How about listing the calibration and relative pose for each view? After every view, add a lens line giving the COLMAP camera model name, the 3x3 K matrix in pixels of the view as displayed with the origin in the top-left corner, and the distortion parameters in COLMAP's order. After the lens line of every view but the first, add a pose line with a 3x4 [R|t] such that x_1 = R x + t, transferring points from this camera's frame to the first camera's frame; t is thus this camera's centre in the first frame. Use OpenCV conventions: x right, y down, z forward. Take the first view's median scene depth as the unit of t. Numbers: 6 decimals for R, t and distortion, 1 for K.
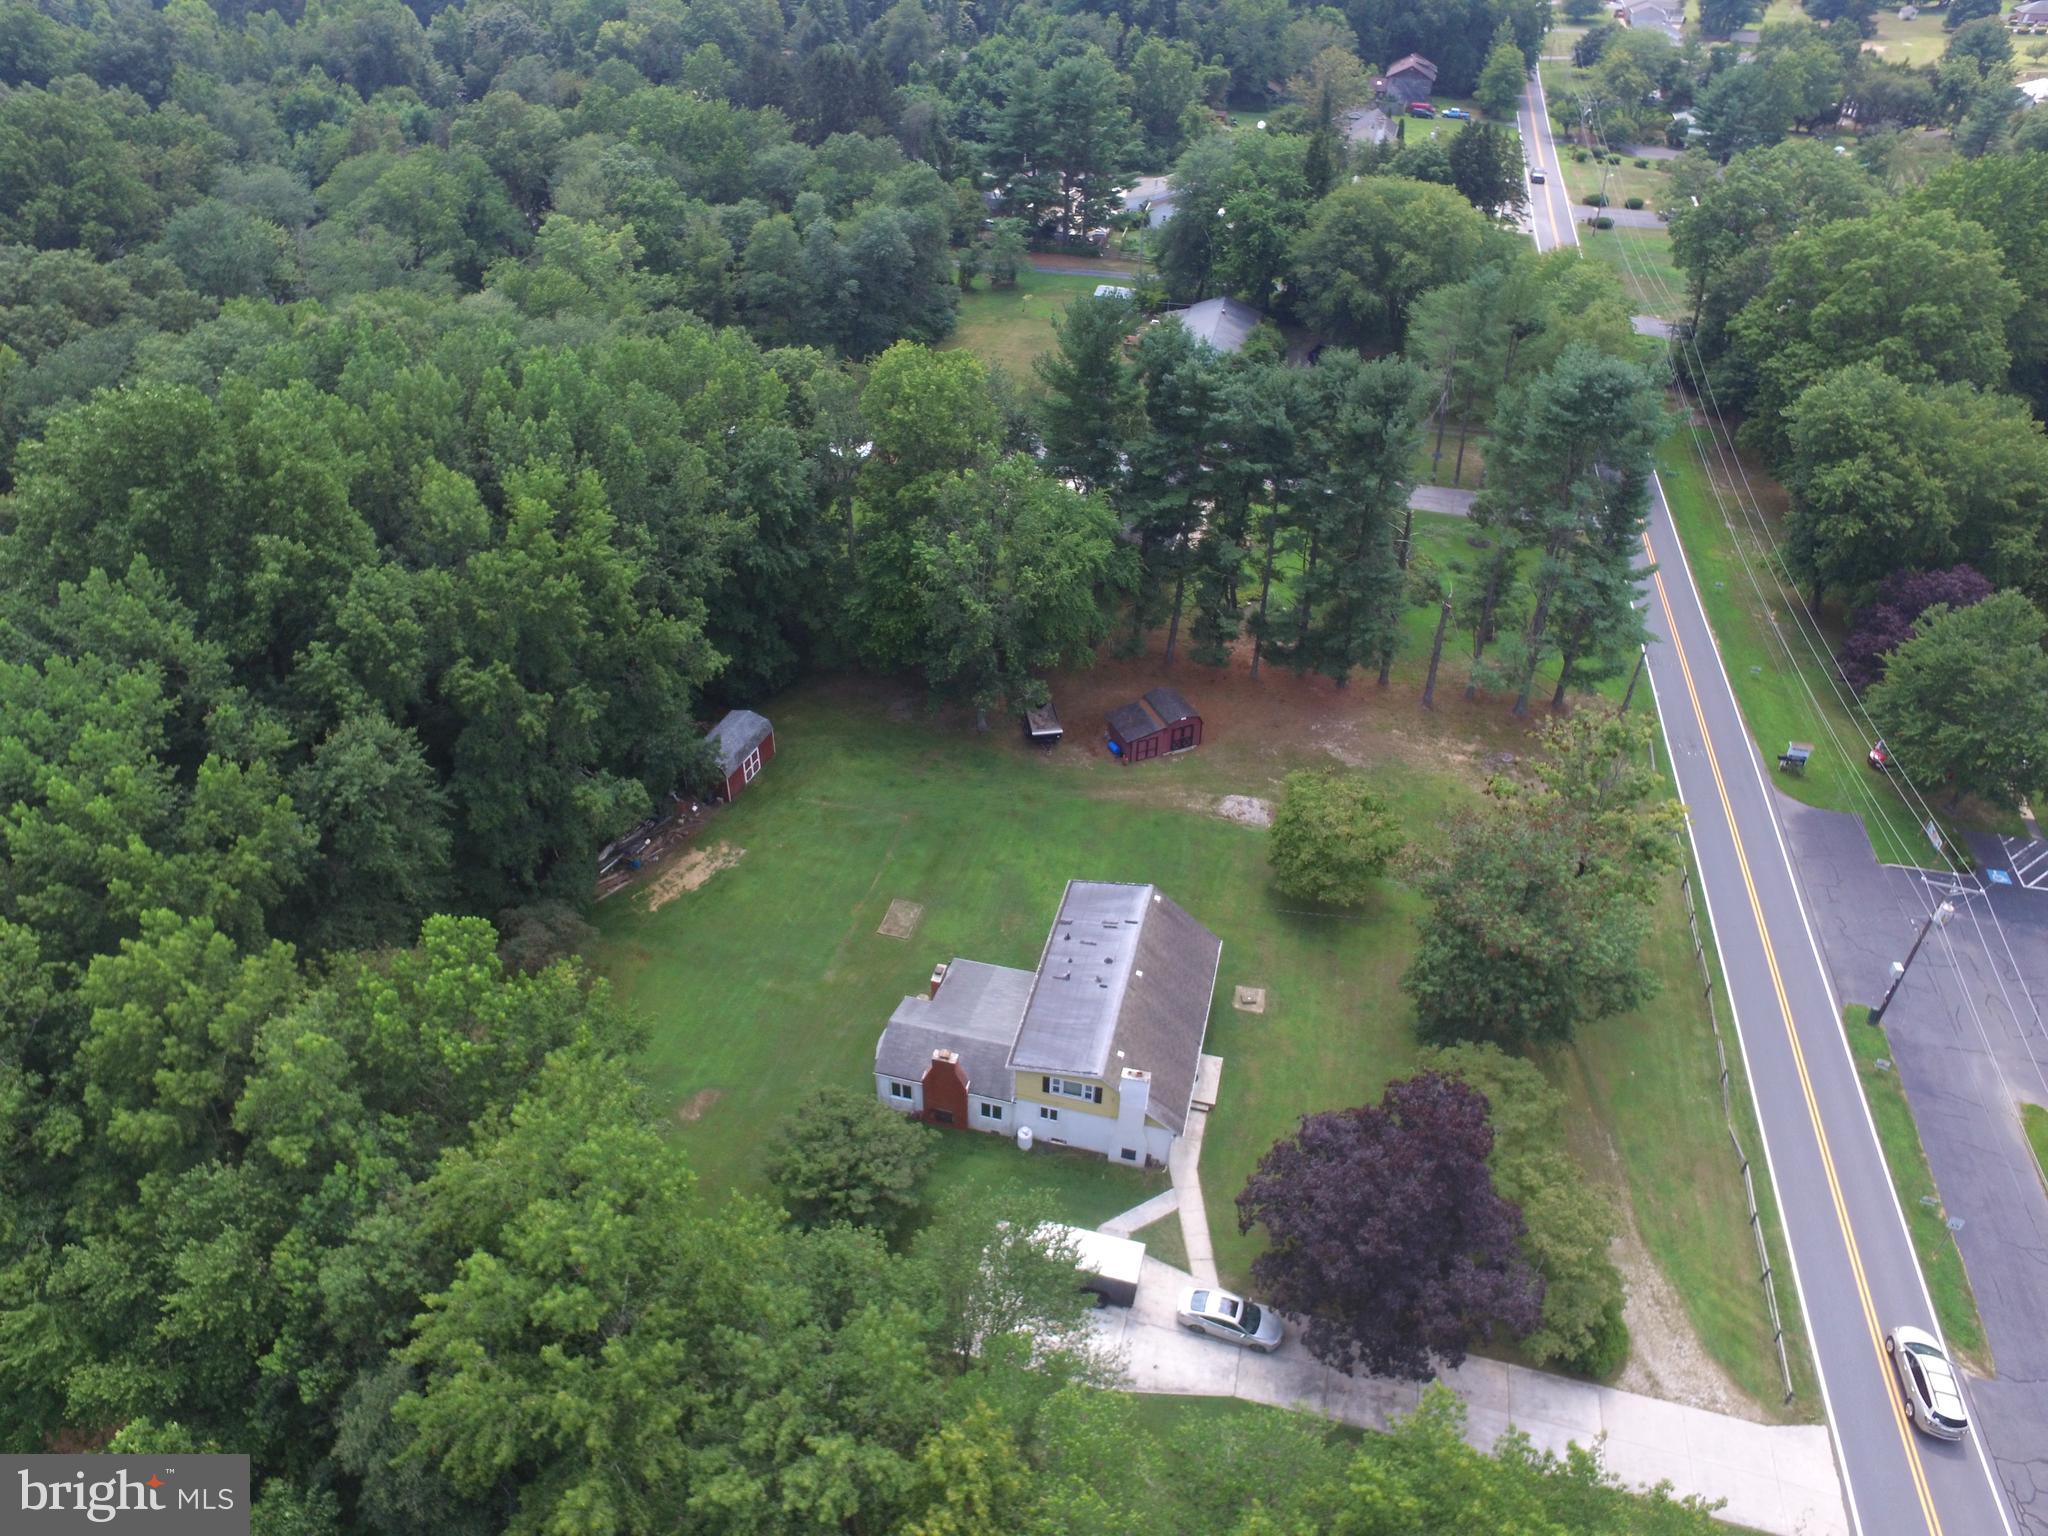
lens RADIAL K [[1386.7, 0, 975.9], [0, 1386.7, 716.5], [0, 0, 1]] dist [-0.128334, 0.092339]
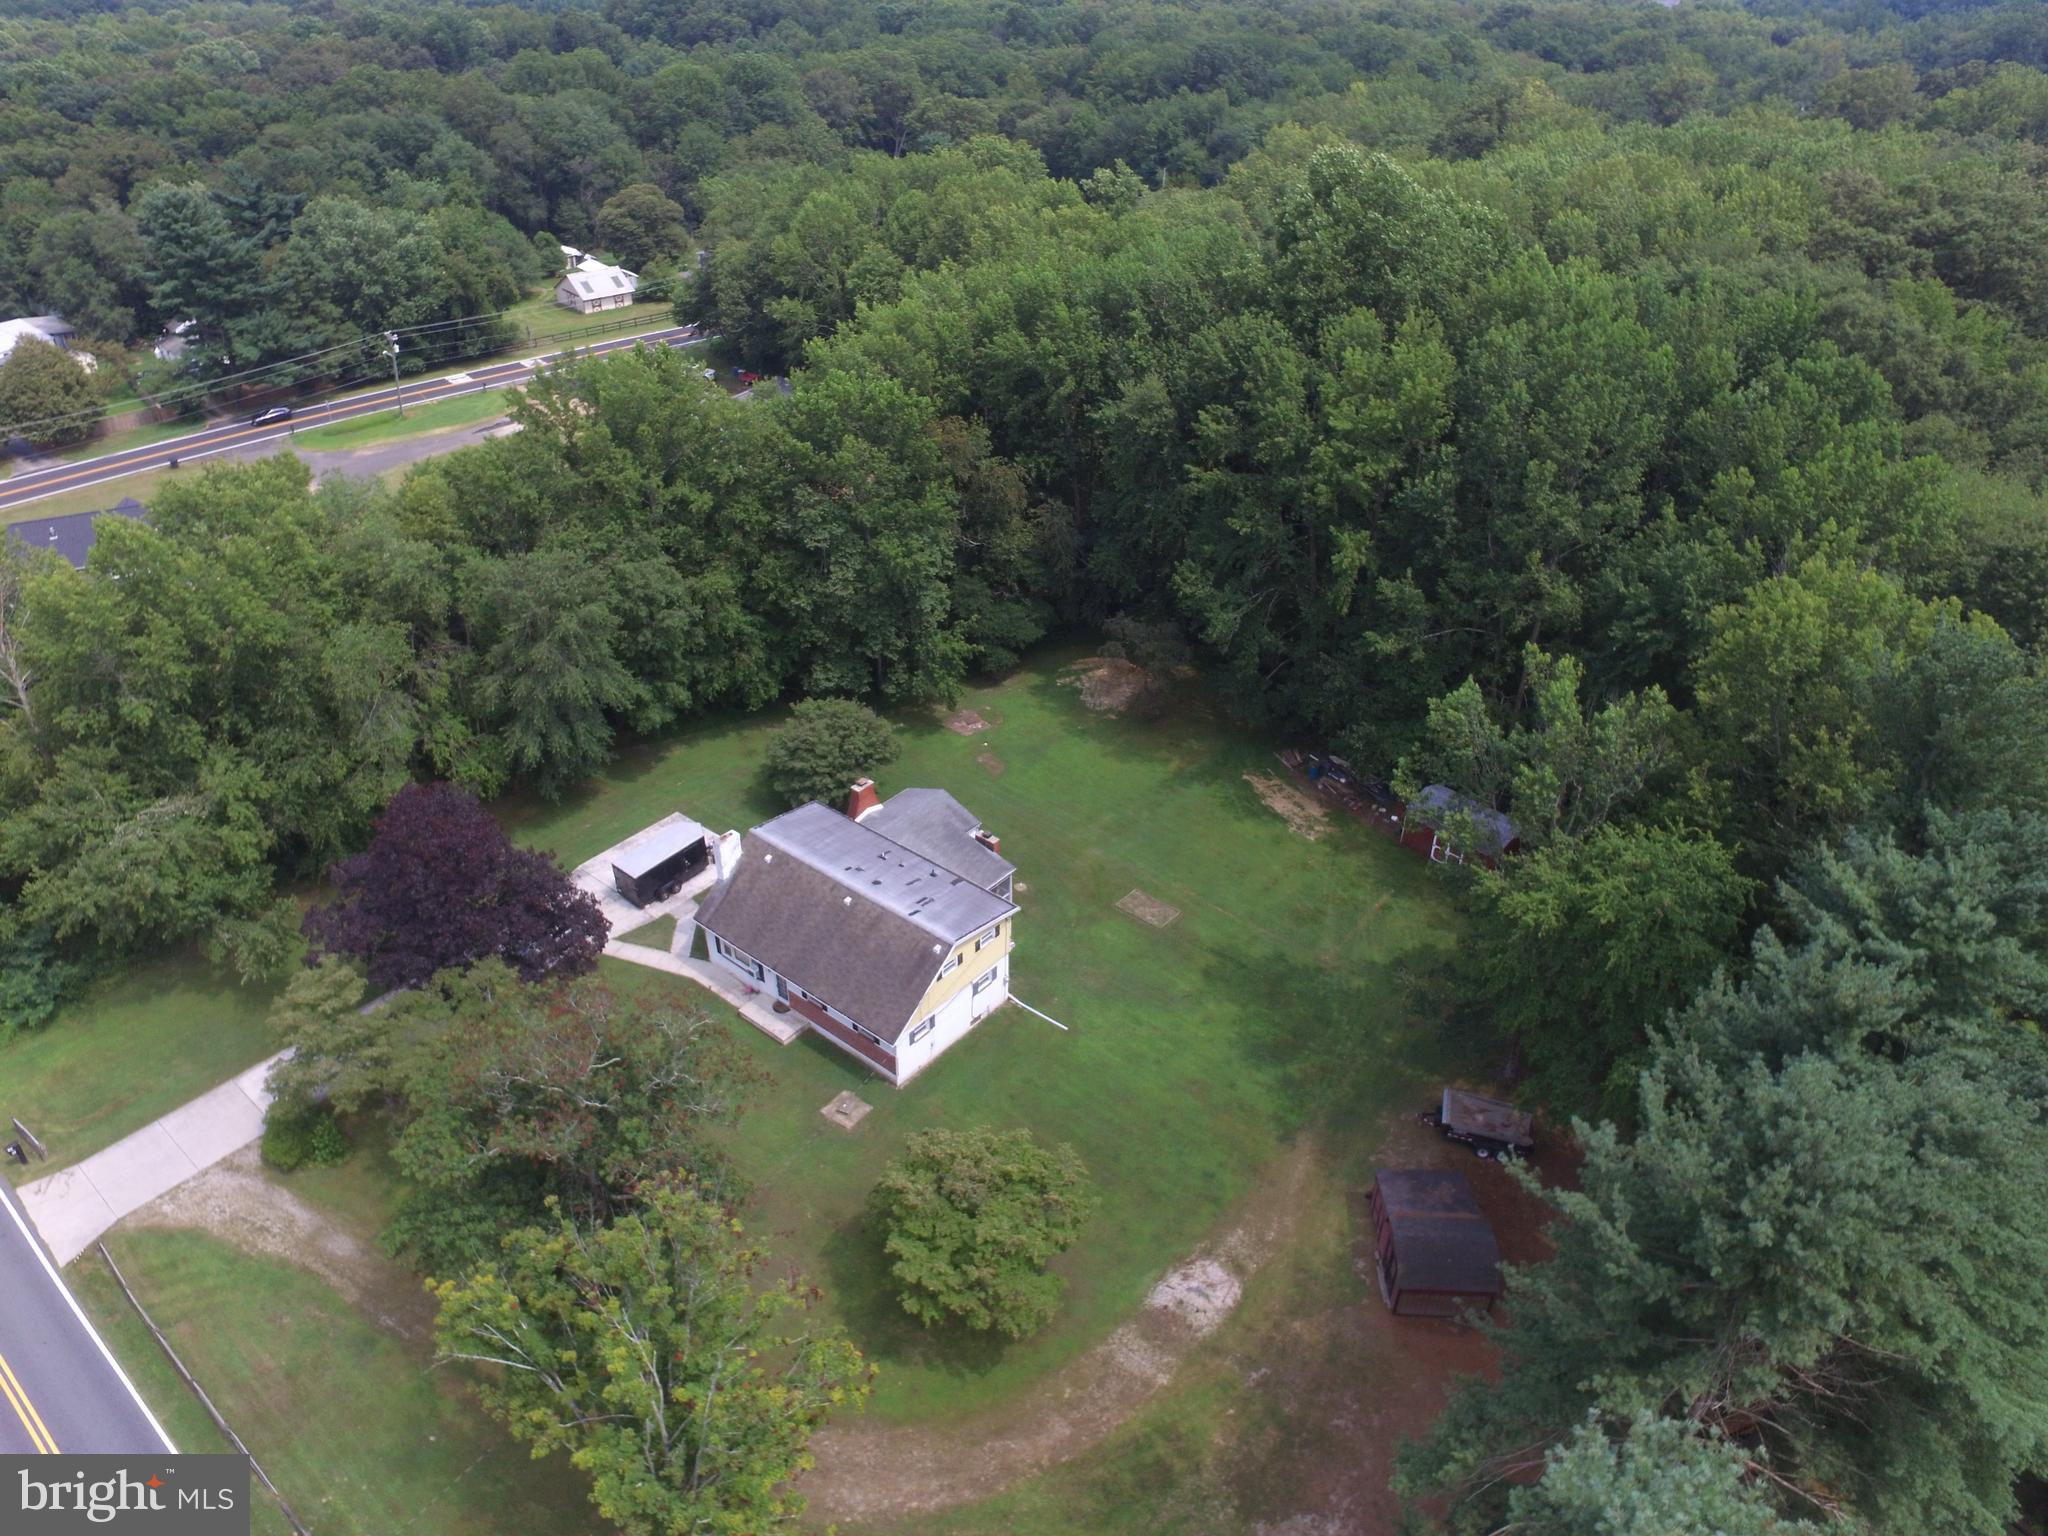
lens RADIAL K [[1386.7, 0, 975.9], [0, 1386.7, 716.5], [0, 0, 1]] dist [-0.128334, 0.092339]
pose [[-0.431247, 0.459810, -0.776274, 0.751930], [-0.516568, 0.579580, 0.630273, -0.515064], [0.739719, 0.672802, -0.012419, 1.013328]]
